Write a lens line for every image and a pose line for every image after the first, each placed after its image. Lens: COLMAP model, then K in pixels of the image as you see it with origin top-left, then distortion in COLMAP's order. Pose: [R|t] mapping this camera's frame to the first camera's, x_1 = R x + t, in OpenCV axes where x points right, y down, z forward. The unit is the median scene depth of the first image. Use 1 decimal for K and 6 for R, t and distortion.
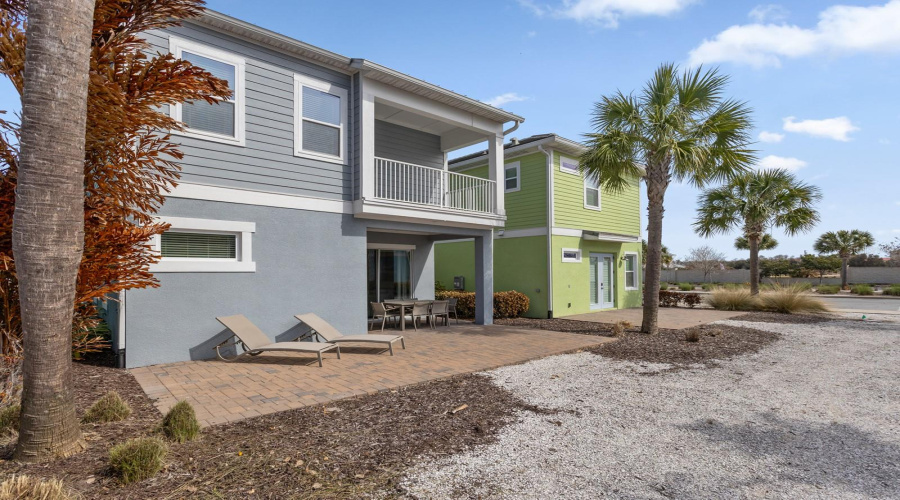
lens RADIAL K [[439.7, 0, 448.0], [0, 439.7, 269.0], [0, 0, 1]] dist [-0.000593, 0.000267]
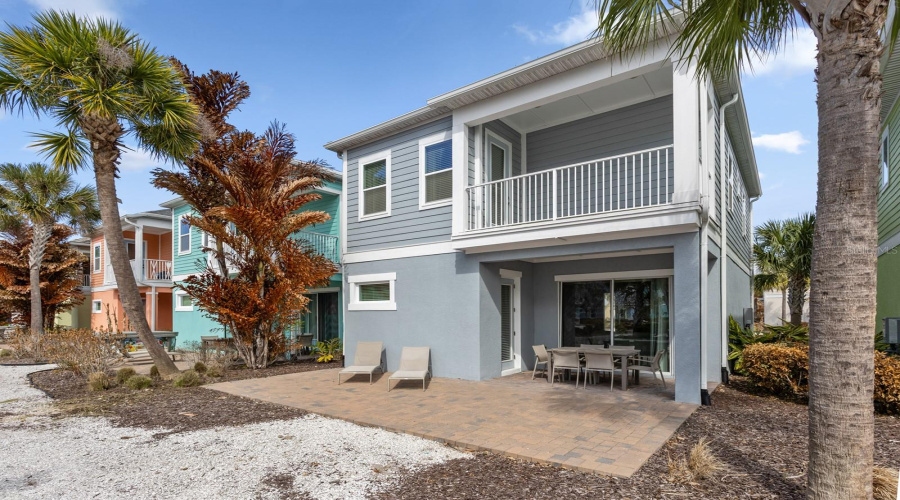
lens RADIAL K [[444.5, 0, 448.2], [0, 444.5, 313.6], [0, 0, 1]] dist [-0.005079, -0.000058]
pose [[0.193833, 0.006197, -0.981015, 0.770121], [0.011943, 0.999891, 0.008676, 0.006347], [0.980962, -0.013398, 0.193738, 0.784907]]
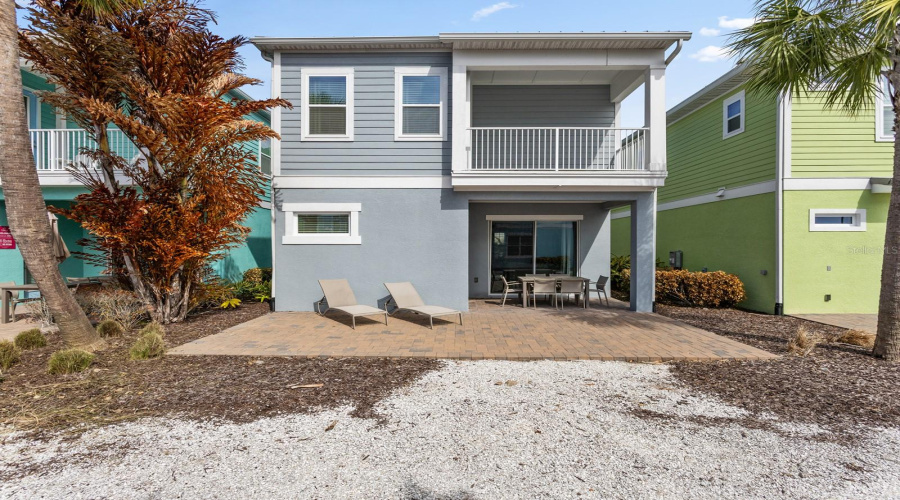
lens RADIAL K [[423.6, 0, 450.0], [0, 423.6, 250.0], [0, 0, 1]] dist [-0.000976, 0.000170]
pose [[0.735452, 0.011715, -0.677475, 0.457412], [0.001022, 0.999830, 0.018399, 0.001204], [0.677576, -0.014224, 0.735315, 0.275656]]
